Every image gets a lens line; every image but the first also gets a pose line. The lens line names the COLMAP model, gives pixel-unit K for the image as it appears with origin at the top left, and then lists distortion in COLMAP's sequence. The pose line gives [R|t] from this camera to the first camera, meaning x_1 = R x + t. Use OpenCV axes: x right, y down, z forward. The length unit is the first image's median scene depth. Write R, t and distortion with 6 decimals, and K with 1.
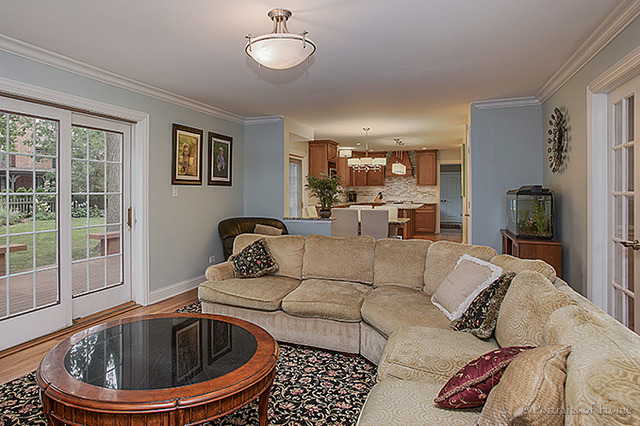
lens RADIAL K [[348.2, 0, 314.0], [0, 348.2, 190.4], [0, 0, 1]] dist [-0.000162, 0.000368]
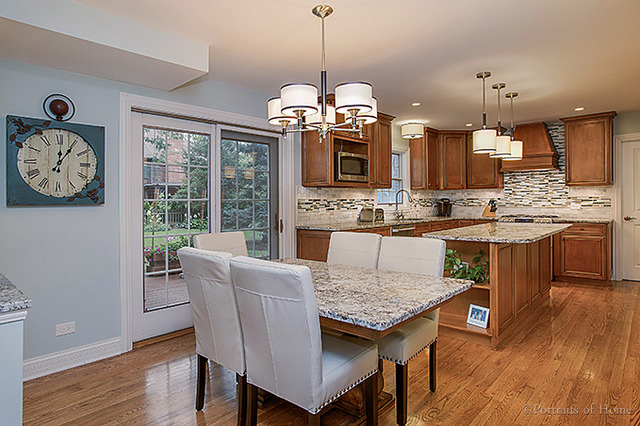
lens RADIAL K [[371.4, 0, 310.2], [0, 371.4, 202.0], [0, 0, 1]] dist [0.006296, 0.001768]
pose [[0.931026, 0.003796, -0.364933, 0.136323], [0.000518, 0.999931, 0.011723, 0.001452], [0.364952, -0.011103, 0.930960, 0.324301]]
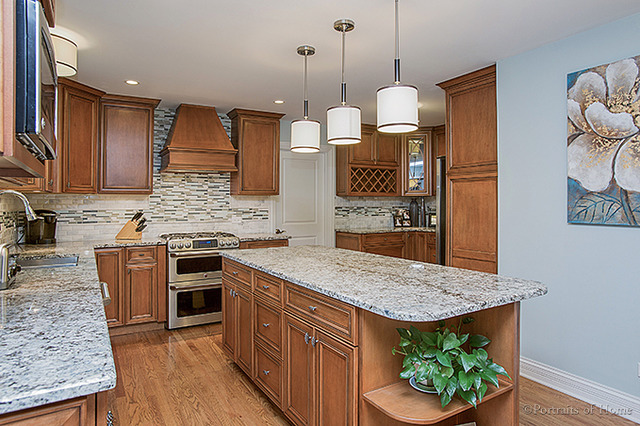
lens RADIAL K [[403.5, 0, 321.0], [0, 403.5, 208.0], [0, 0, 1]] dist [0.000182, 0.000018]
pose [[0.622921, 0.002643, 0.782280, -0.020211], [-0.003187, 0.999995, -0.000841, 0.000348], [-0.782278, -0.001969, 0.622926, 0.597262]]
